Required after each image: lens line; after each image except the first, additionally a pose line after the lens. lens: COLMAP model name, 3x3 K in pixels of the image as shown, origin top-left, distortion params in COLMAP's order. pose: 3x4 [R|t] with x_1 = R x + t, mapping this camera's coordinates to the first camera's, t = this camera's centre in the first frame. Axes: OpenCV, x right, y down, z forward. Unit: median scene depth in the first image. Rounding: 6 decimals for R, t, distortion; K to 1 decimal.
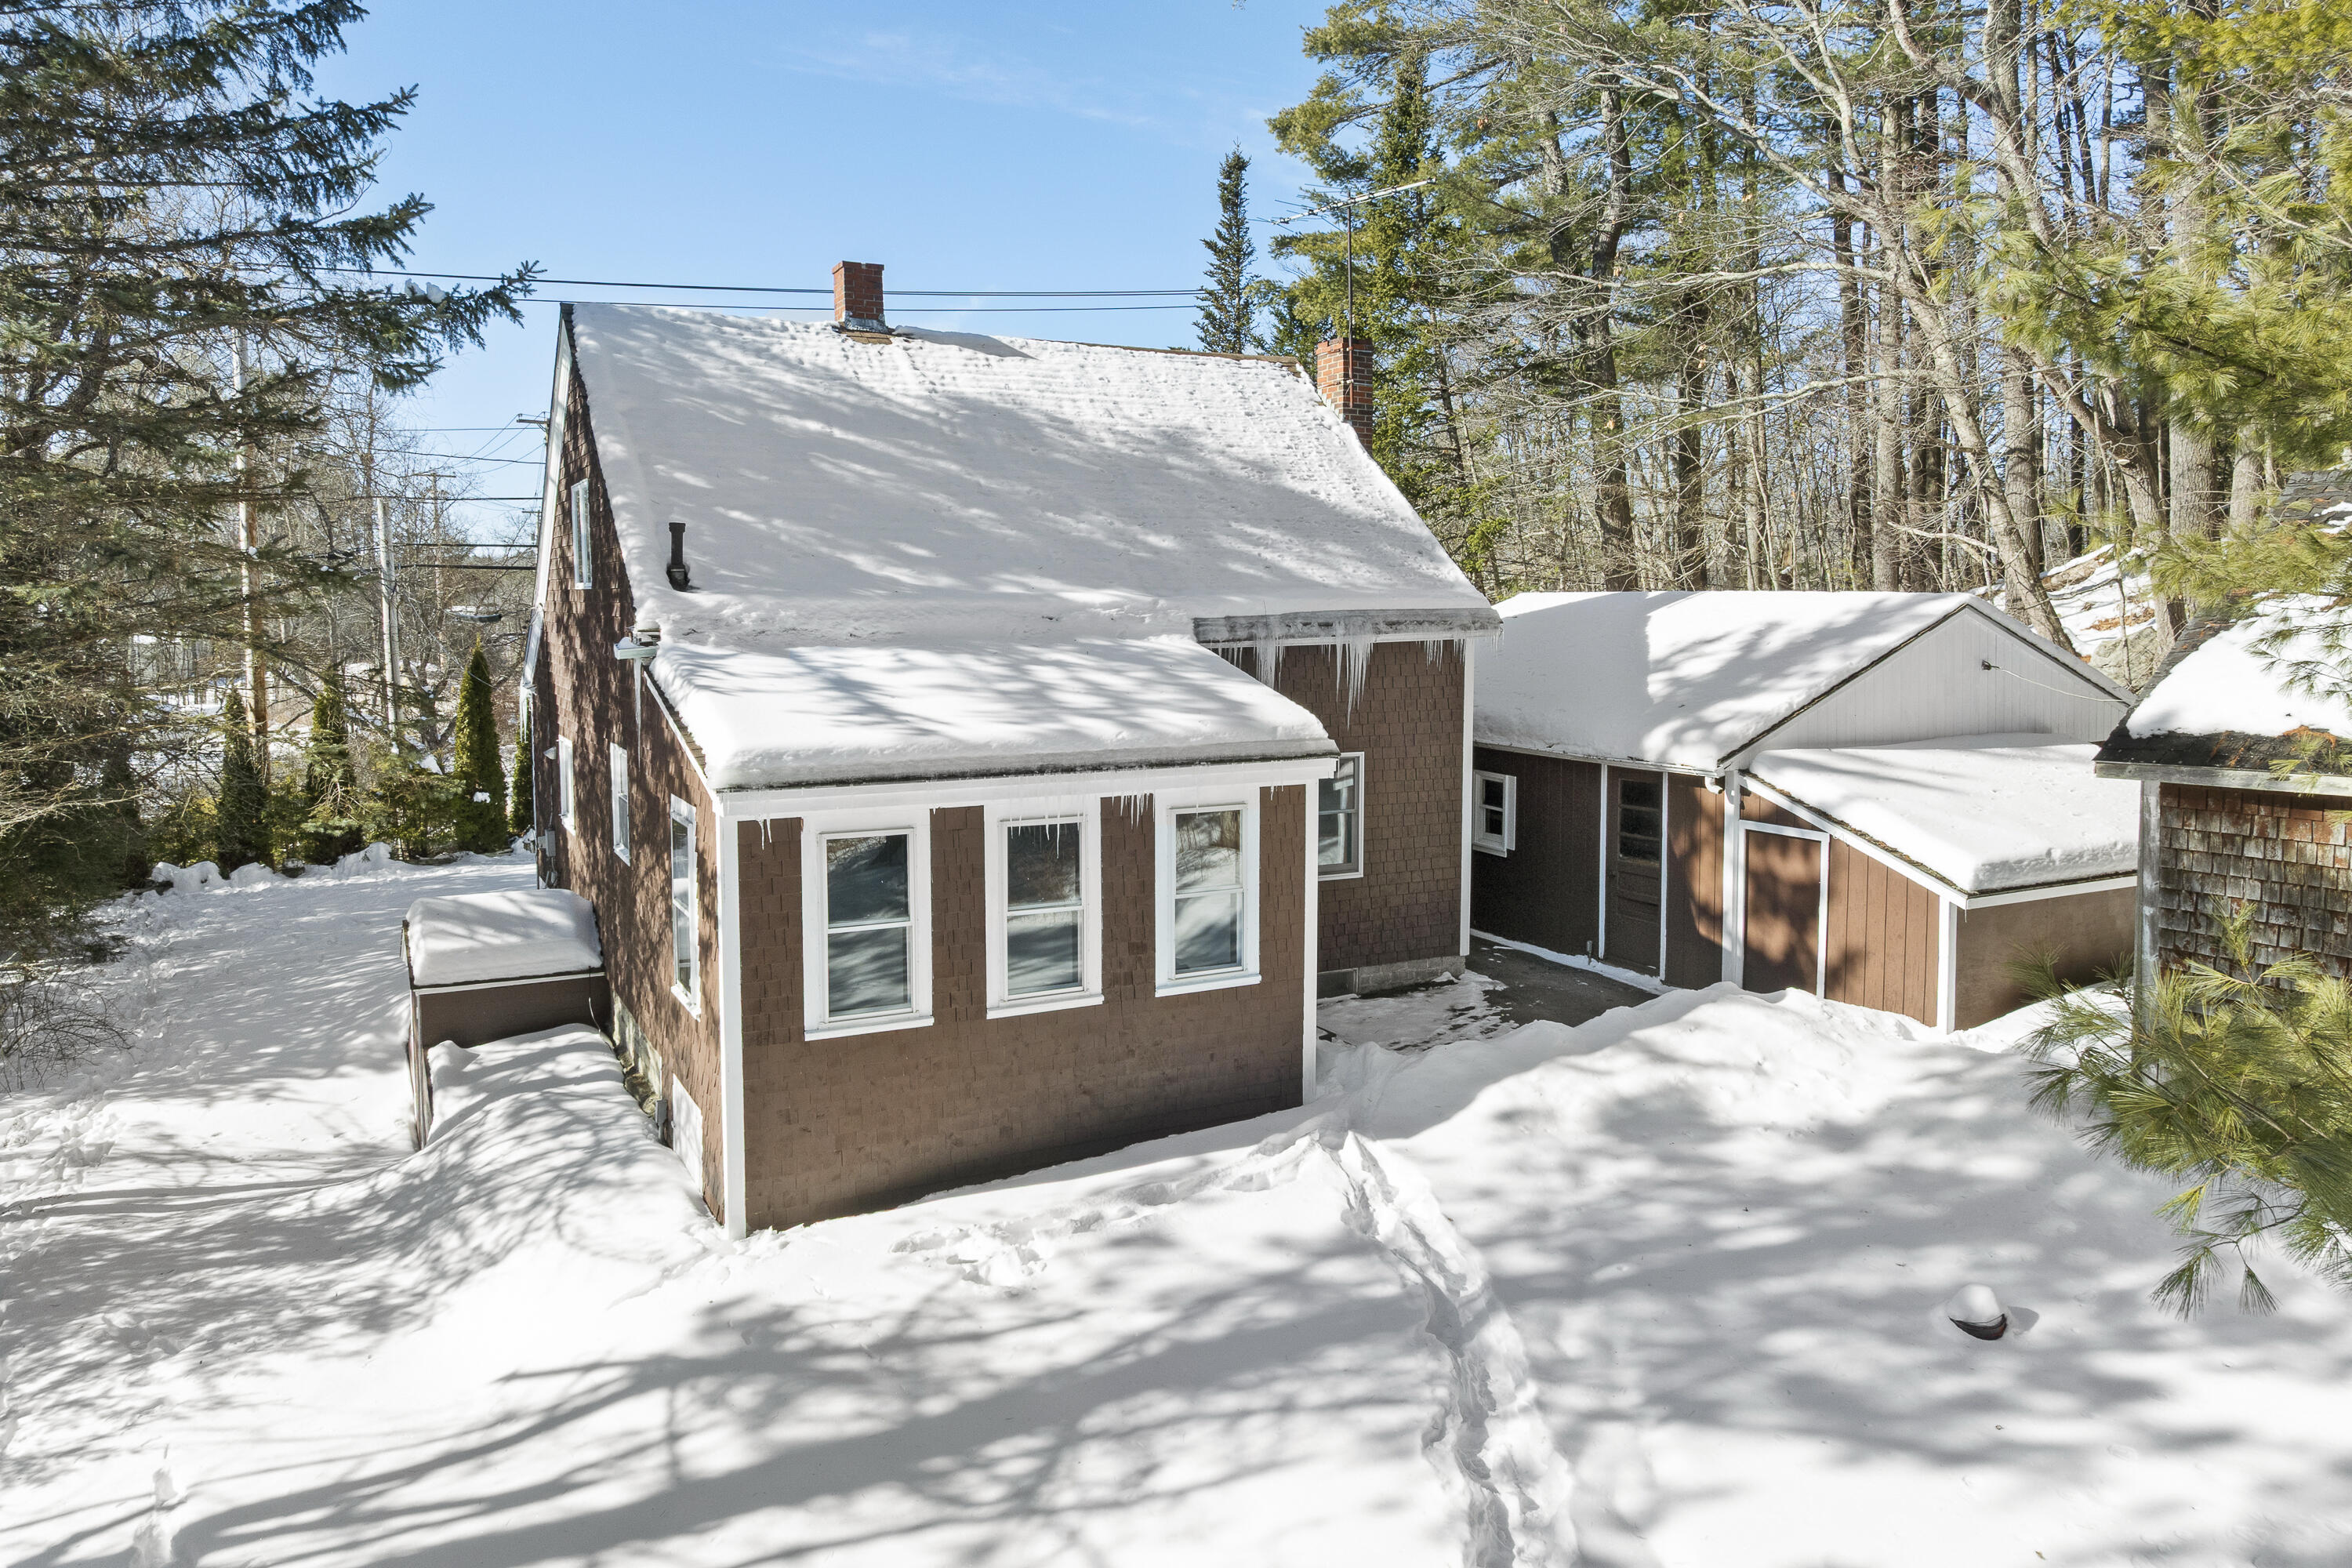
lens RADIAL K [[1695.4, 0, 1178.4], [0, 1695.4, 812.7], [0, 0, 1]] dist [0.001471, -0.000567]
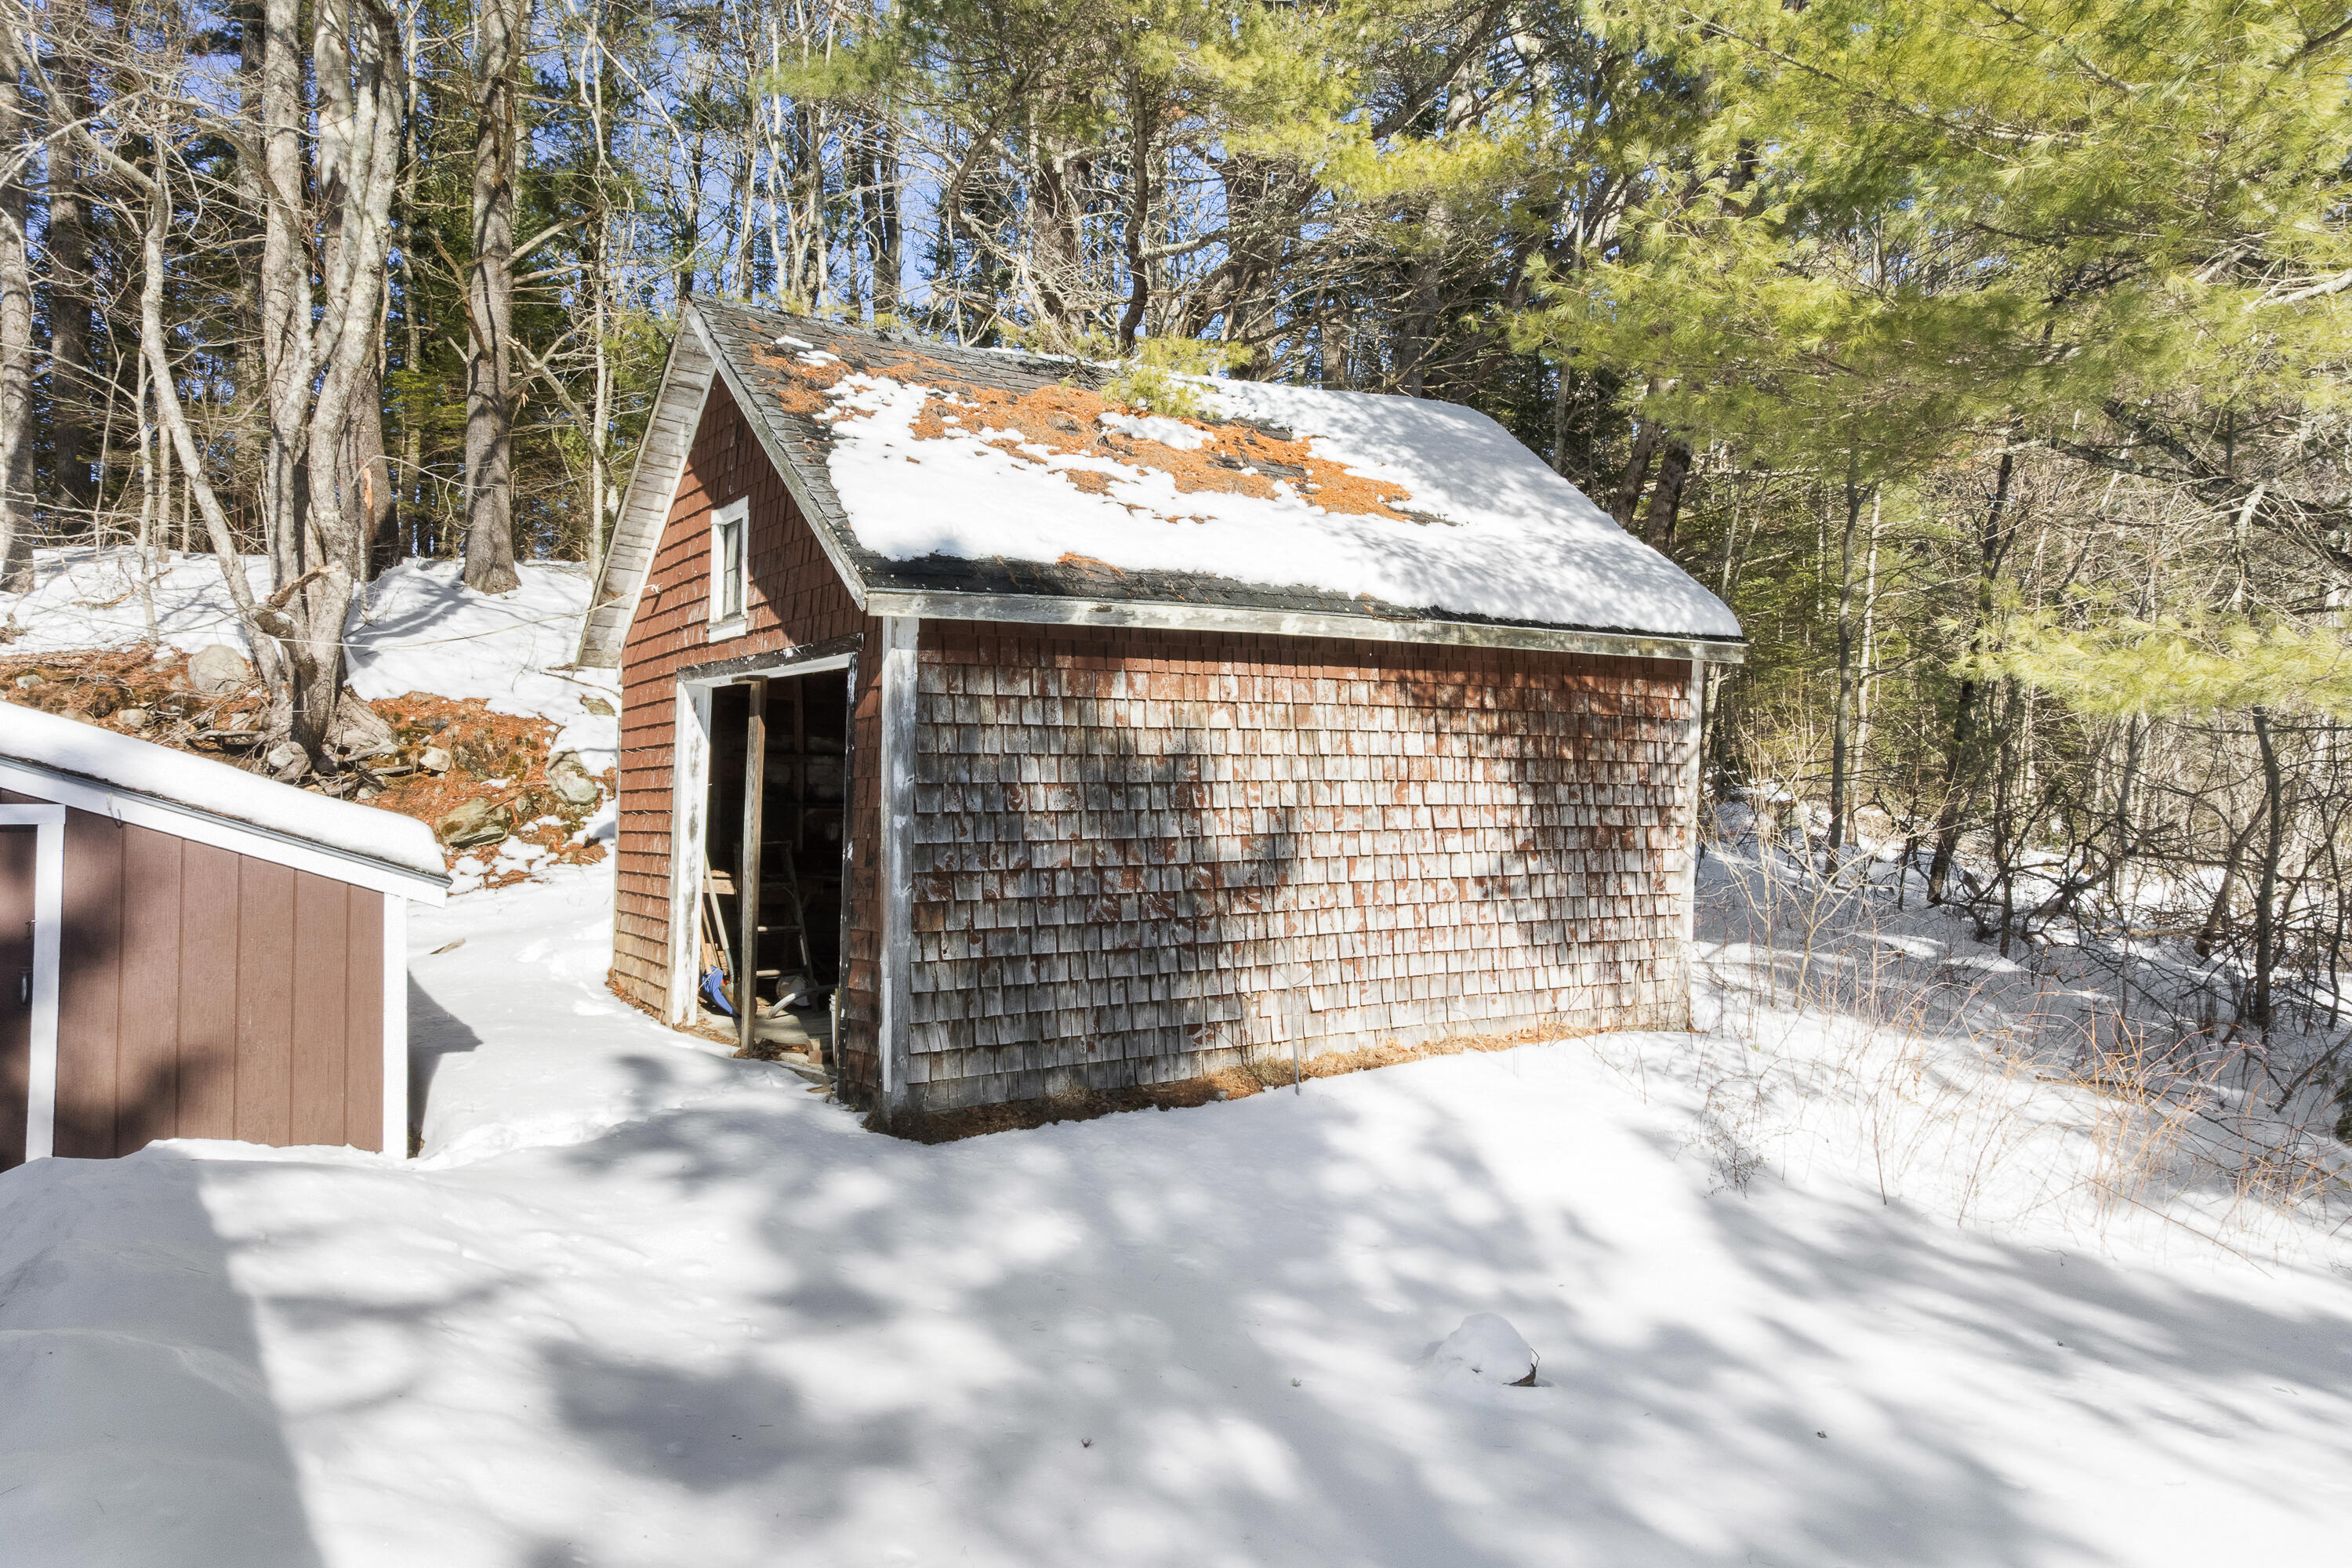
lens RADIAL K [[1695.4, 0, 1178.4], [0, 1695.4, 812.7], [0, 0, 1]] dist [0.001471, -0.000567]
pose [[-0.093663, 0.006018, 0.995586, -0.108633], [0.133991, 0.990961, 0.006616, 0.065764], [-0.986546, 0.134019, -0.093622, 0.973513]]
